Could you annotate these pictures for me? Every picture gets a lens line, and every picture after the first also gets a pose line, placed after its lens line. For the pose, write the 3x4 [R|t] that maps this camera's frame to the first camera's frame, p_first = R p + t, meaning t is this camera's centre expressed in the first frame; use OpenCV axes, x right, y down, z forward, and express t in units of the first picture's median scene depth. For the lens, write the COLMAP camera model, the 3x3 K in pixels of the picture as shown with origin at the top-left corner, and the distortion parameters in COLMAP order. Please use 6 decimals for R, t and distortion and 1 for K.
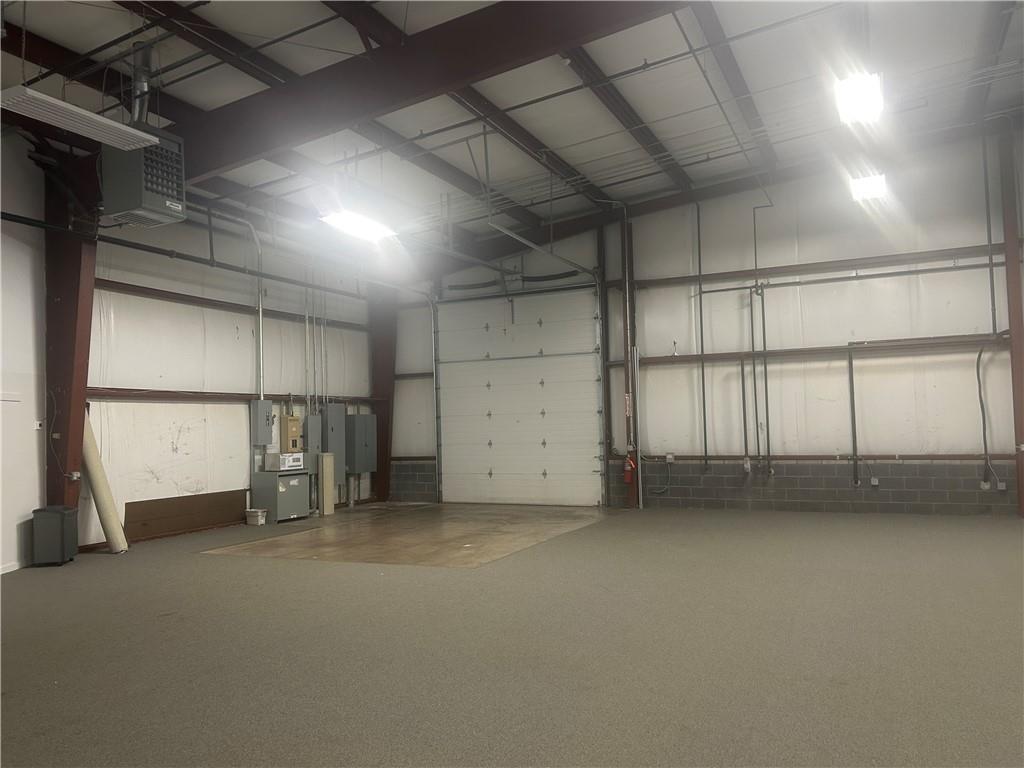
lens RADIAL K [[772.4, 0, 513.9], [0, 772.4, 389.5], [0, 0, 1]] dist [0.113524, -0.153013]
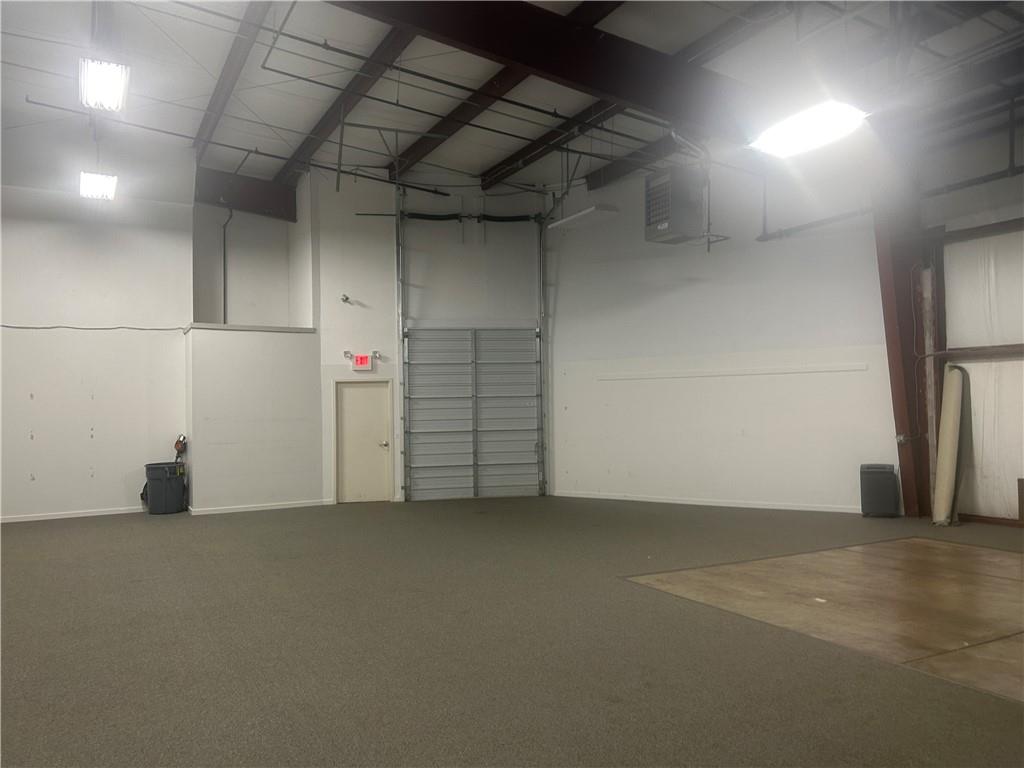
lens RADIAL K [[770.9, 0, 510.2], [0, 770.9, 386.7], [0, 0, 1]] dist [0.065300, -0.078305]
pose [[-0.579873, 0.009511, -0.814651, 0.592476], [0.066258, 0.997170, -0.035521, 0.045371], [0.812008, -0.074575, -0.578863, 1.212688]]
